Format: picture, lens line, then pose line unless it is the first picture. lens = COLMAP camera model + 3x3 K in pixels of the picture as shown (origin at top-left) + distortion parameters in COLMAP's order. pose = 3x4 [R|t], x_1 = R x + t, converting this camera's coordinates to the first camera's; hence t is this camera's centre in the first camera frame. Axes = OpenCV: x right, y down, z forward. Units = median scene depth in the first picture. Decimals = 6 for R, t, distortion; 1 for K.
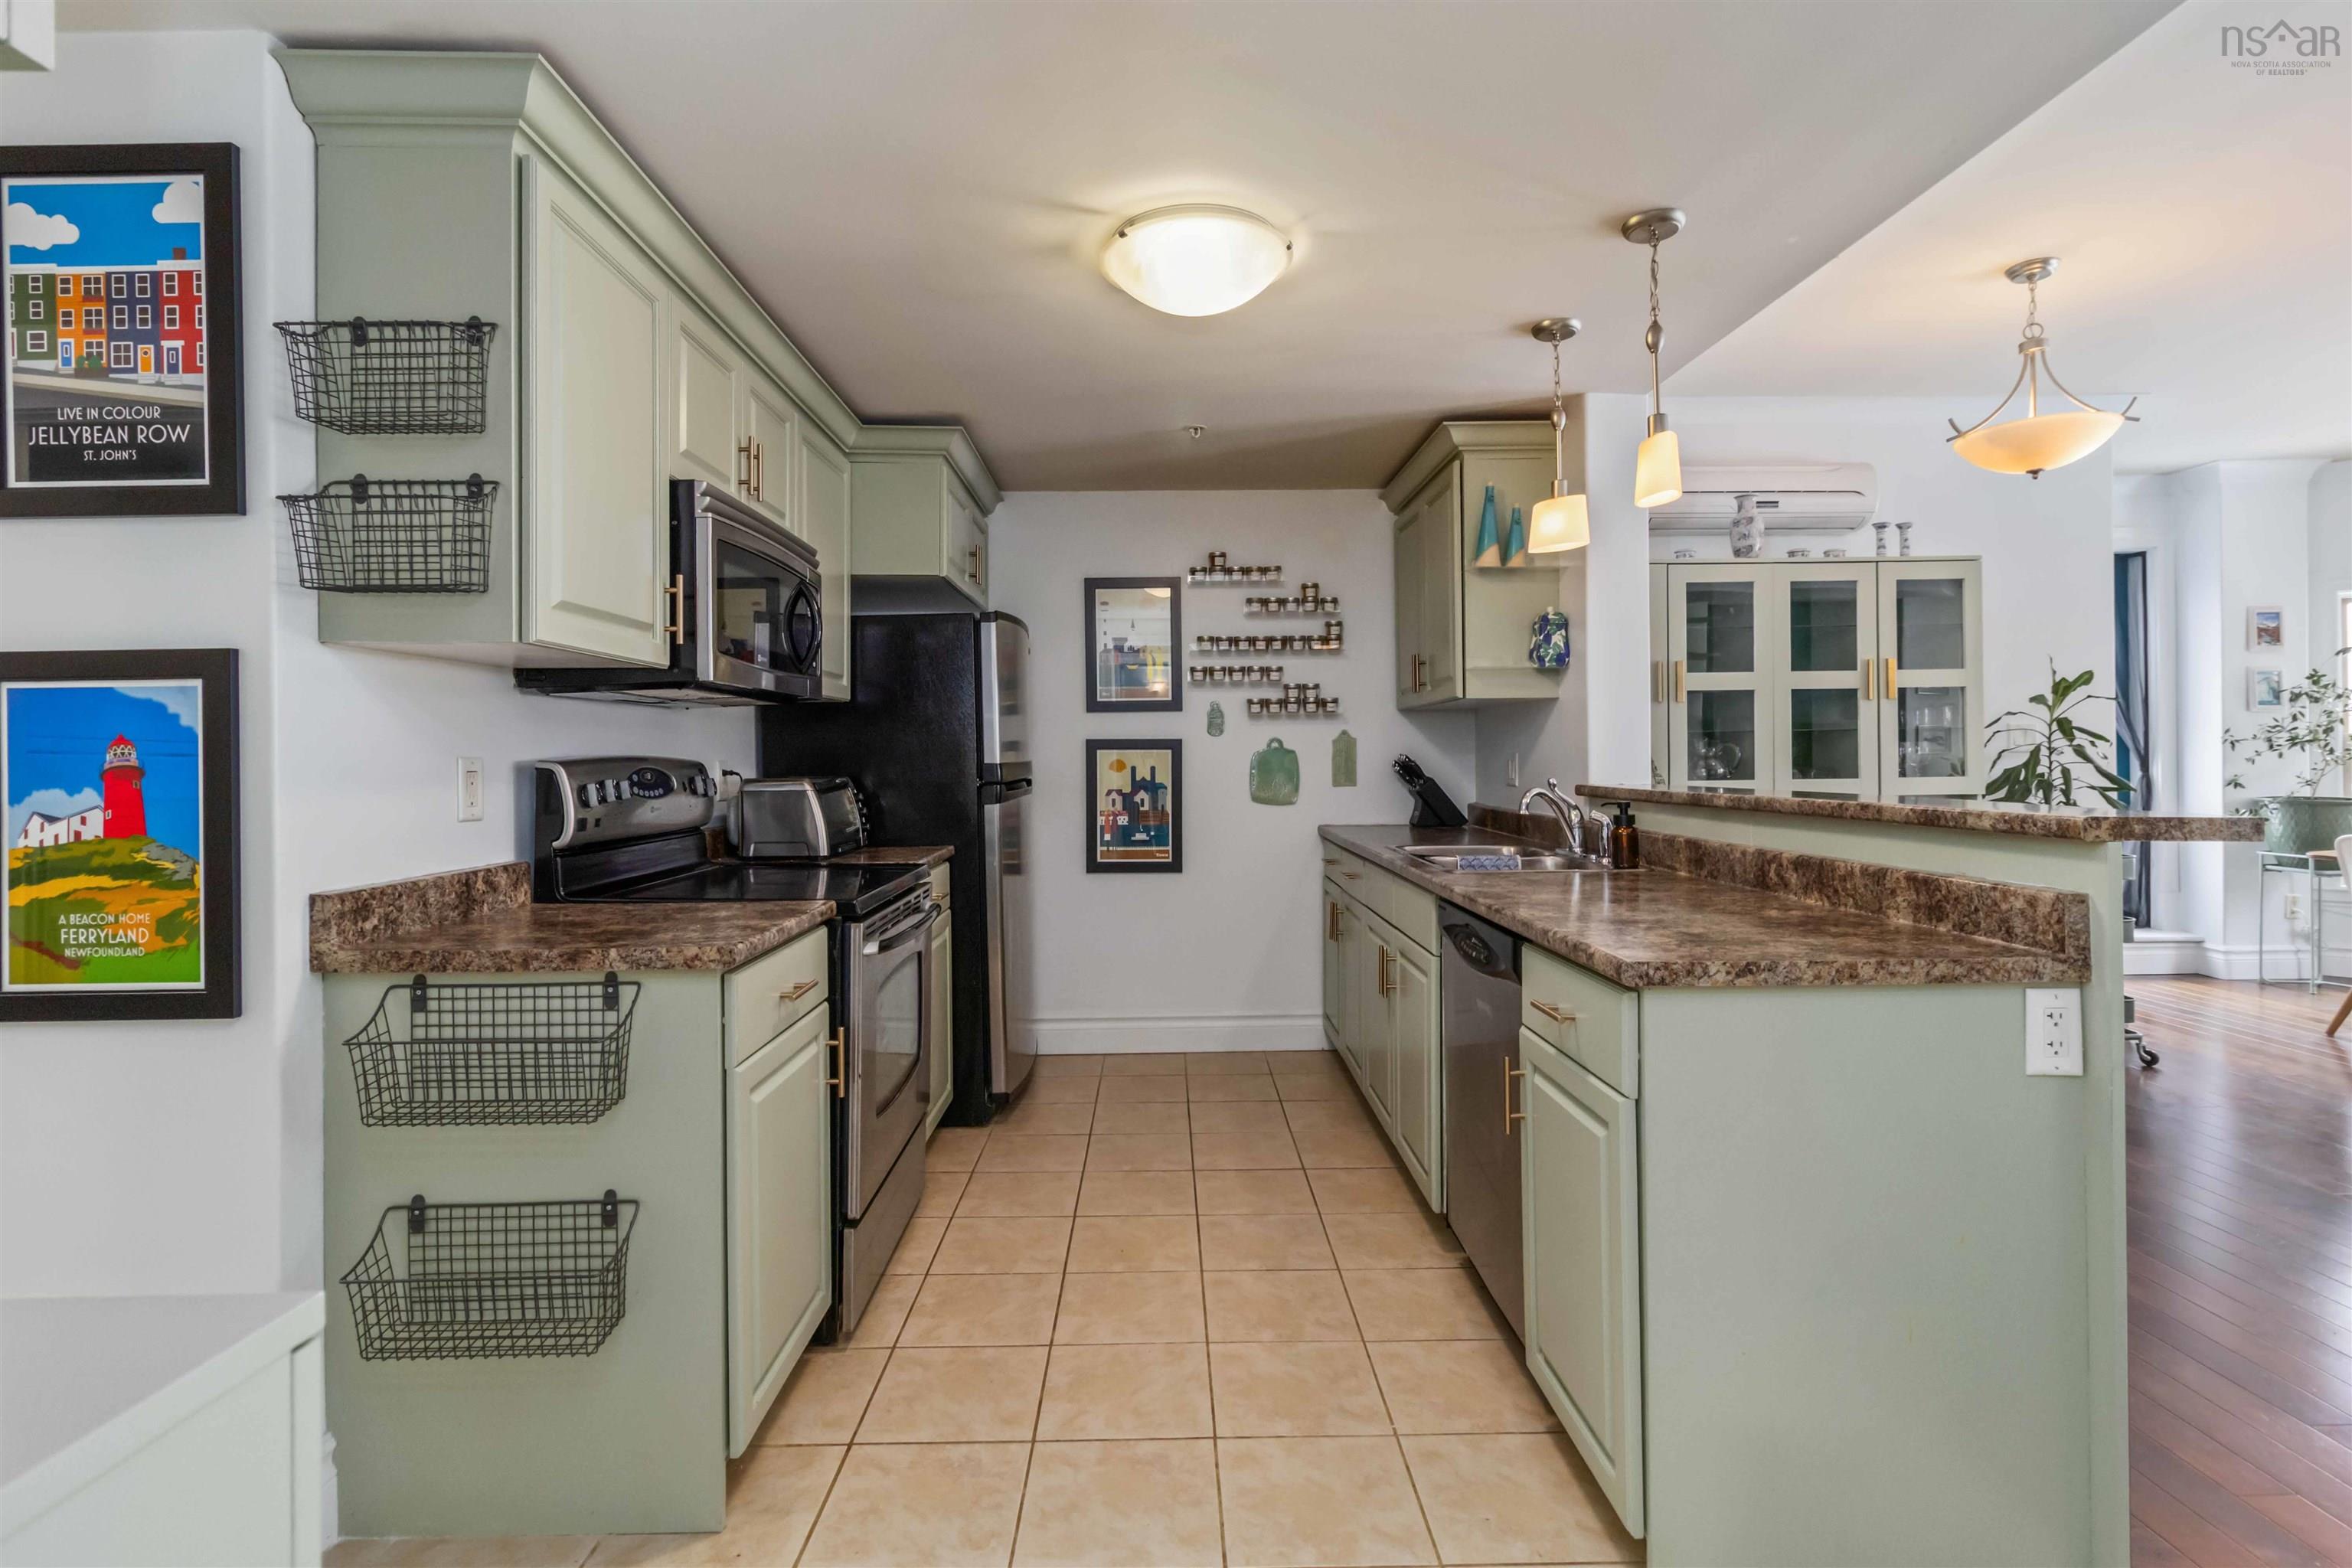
lens RADIAL K [[1121.5, 0, 1170.3], [0, 1121.5, 756.7], [0, 0, 1]] dist [-0.002458, -0.000331]
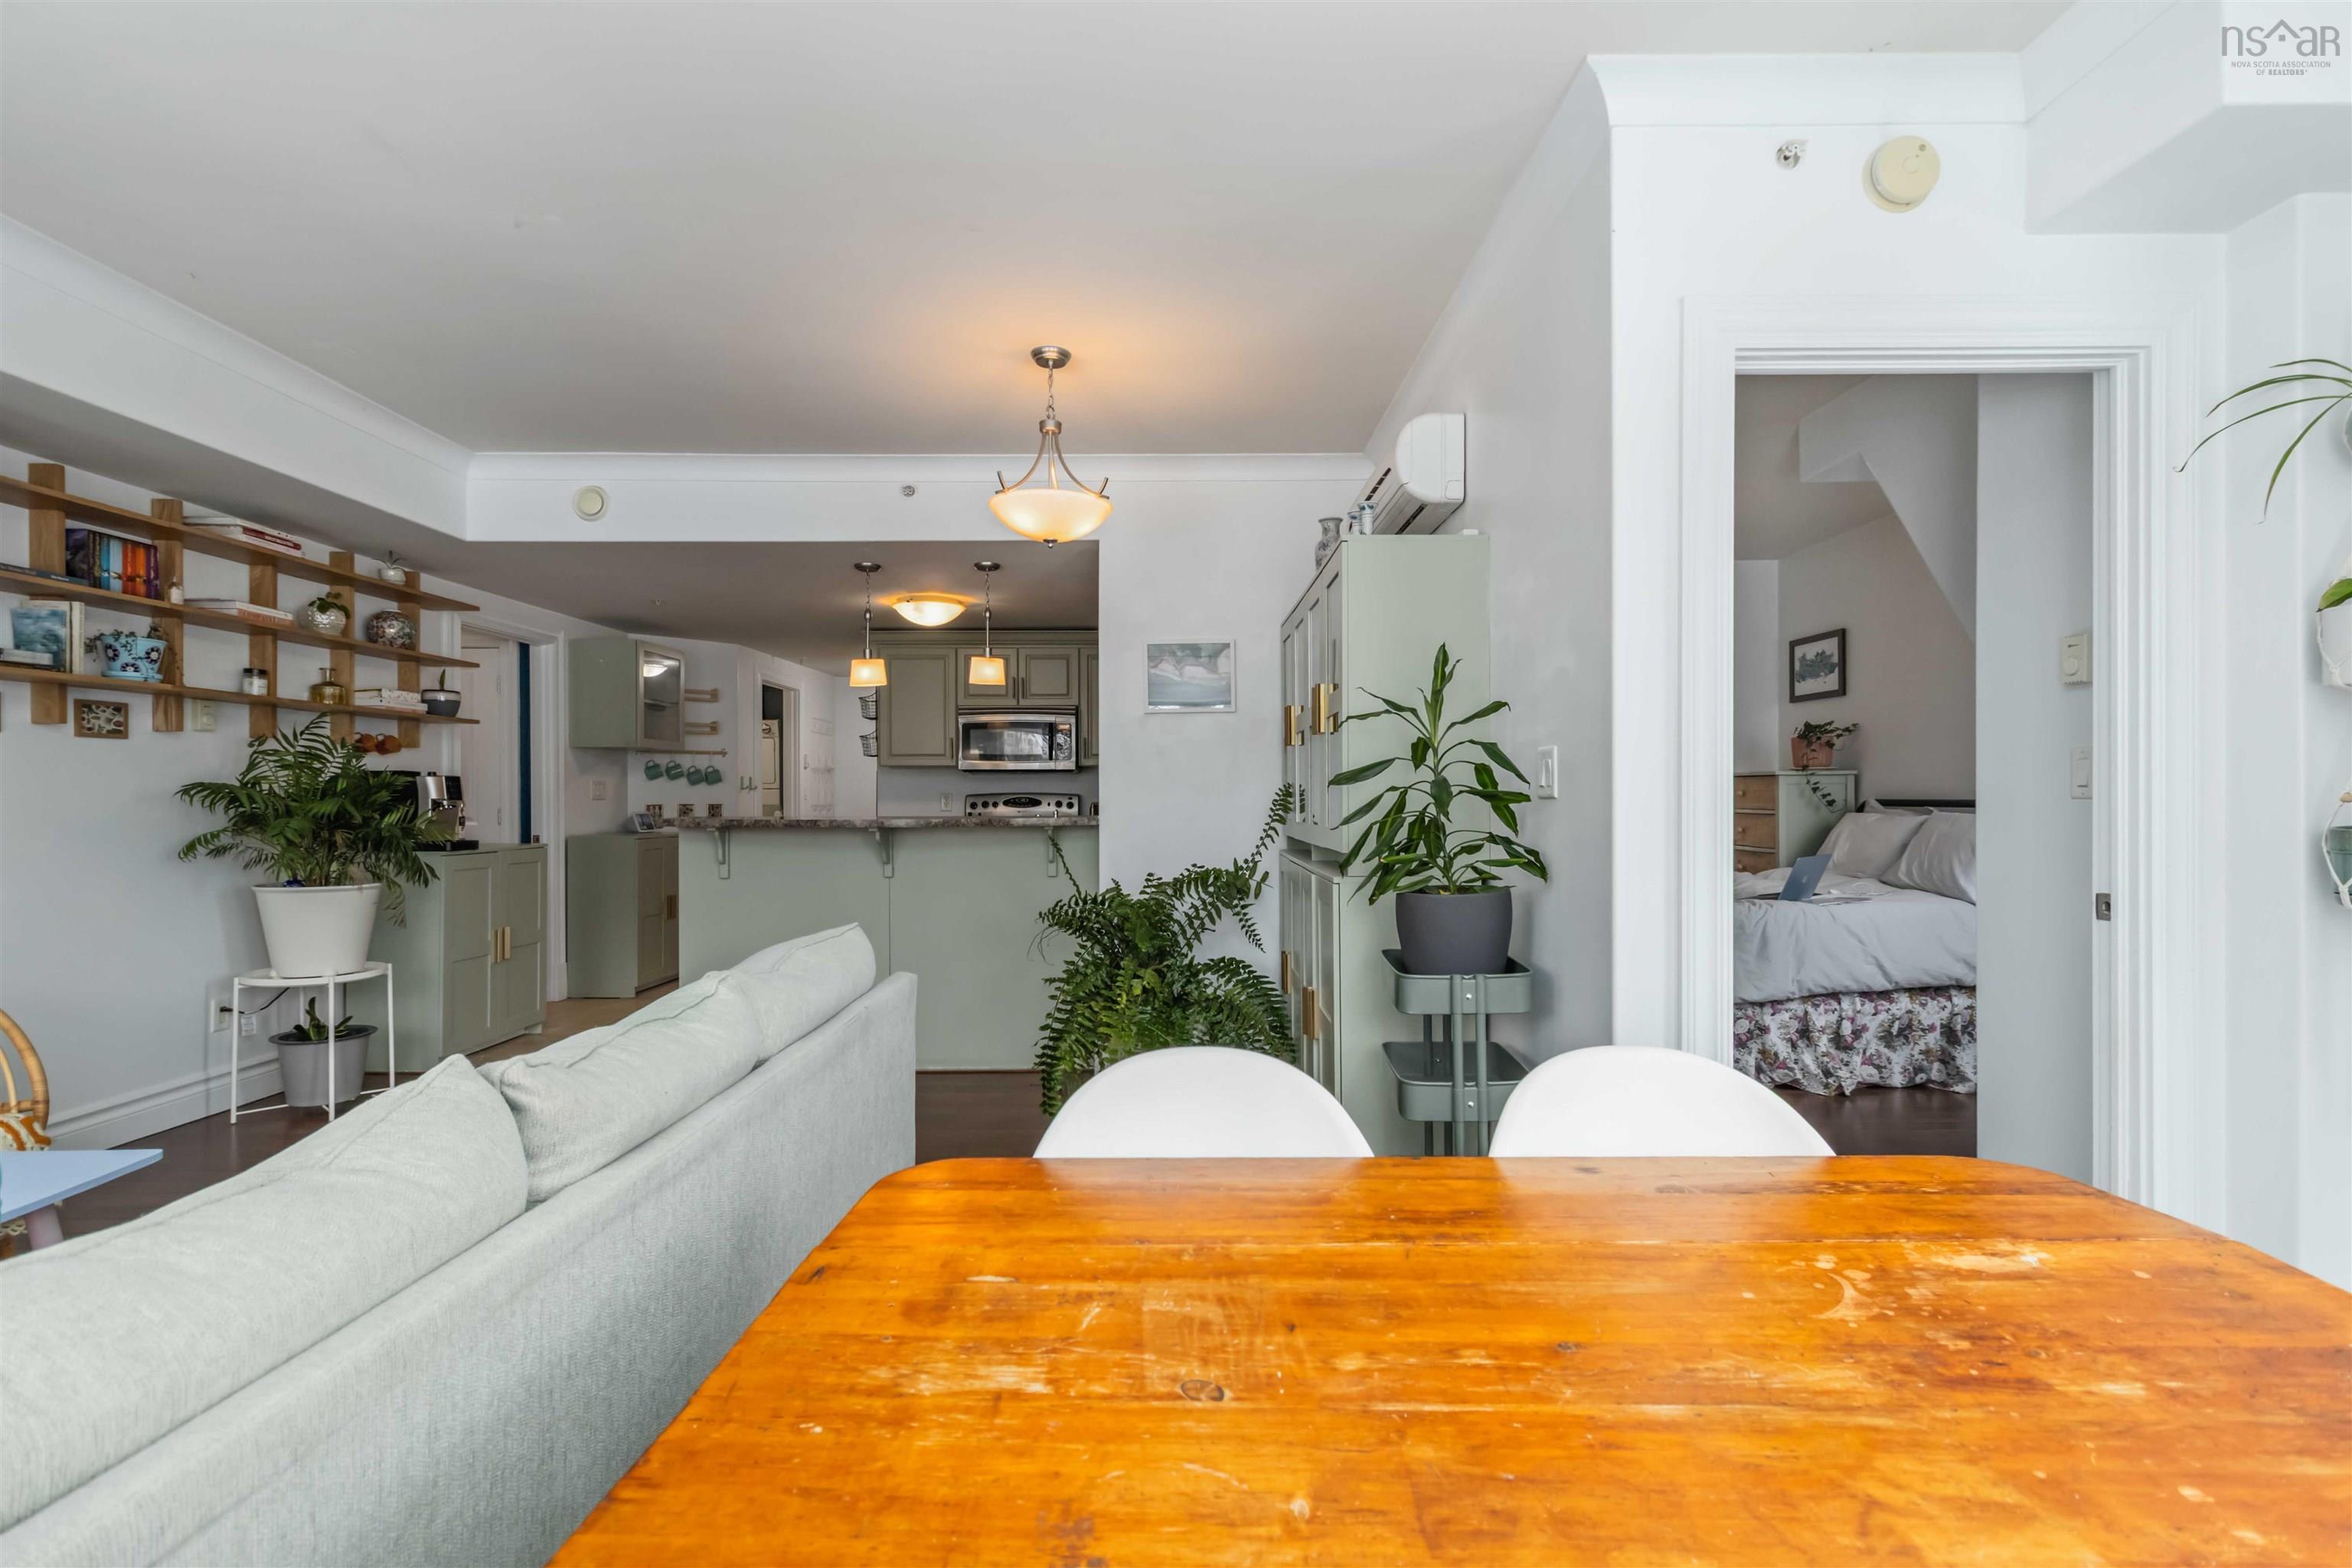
lens RADIAL K [[1102.6, 0, 1177.1], [0, 1102.6, 794.5], [0, 0, 1]] dist [0.001309, 0.000372]
pose [[-0.007100, 0.009018, -0.999934, 1.432398], [0.005258, 0.999946, 0.008981, -0.012009], [0.999961, -0.005194, -0.007147, 0.874442]]
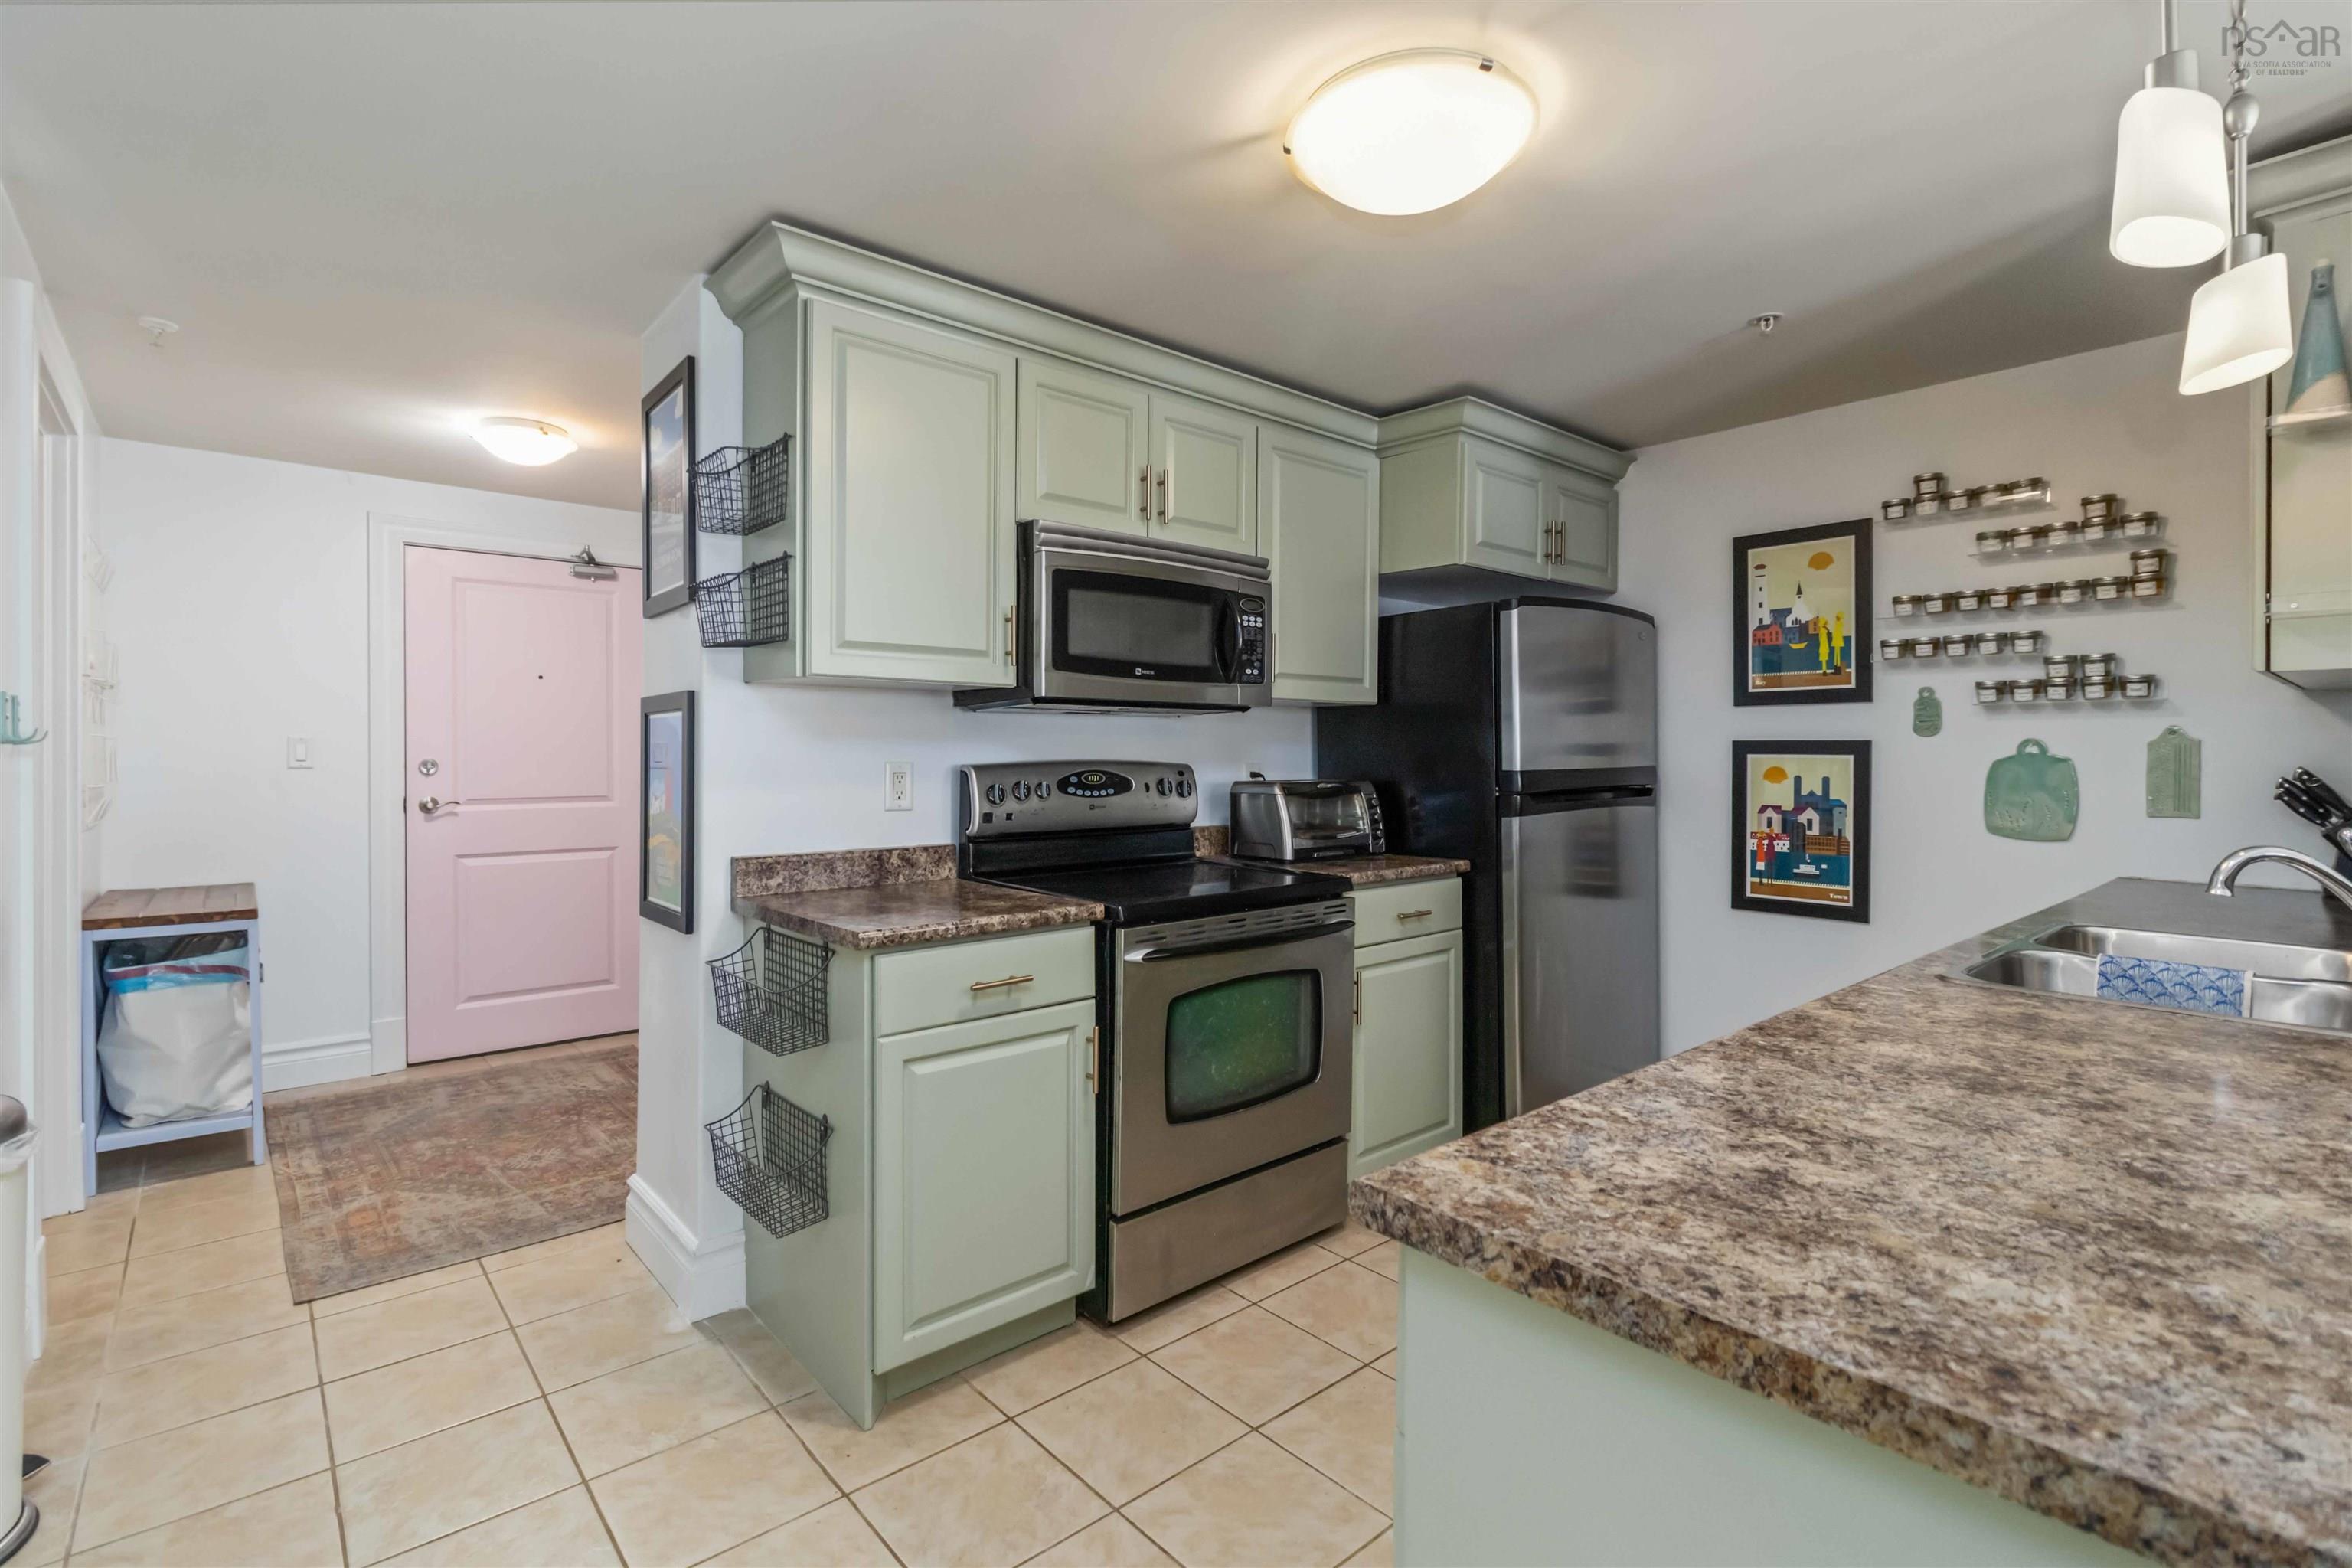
lens RADIAL K [[1088.5, 0, 1173.3], [0, 1088.5, 759.0], [0, 0, 1]] dist [-0.000035, 0.001409]
pose [[0.647676, 0.015140, -0.761766, 0.272772], [-0.006823, 0.999878, 0.014071, -0.011400], [0.761885, -0.003916, 0.647700, 0.210007]]
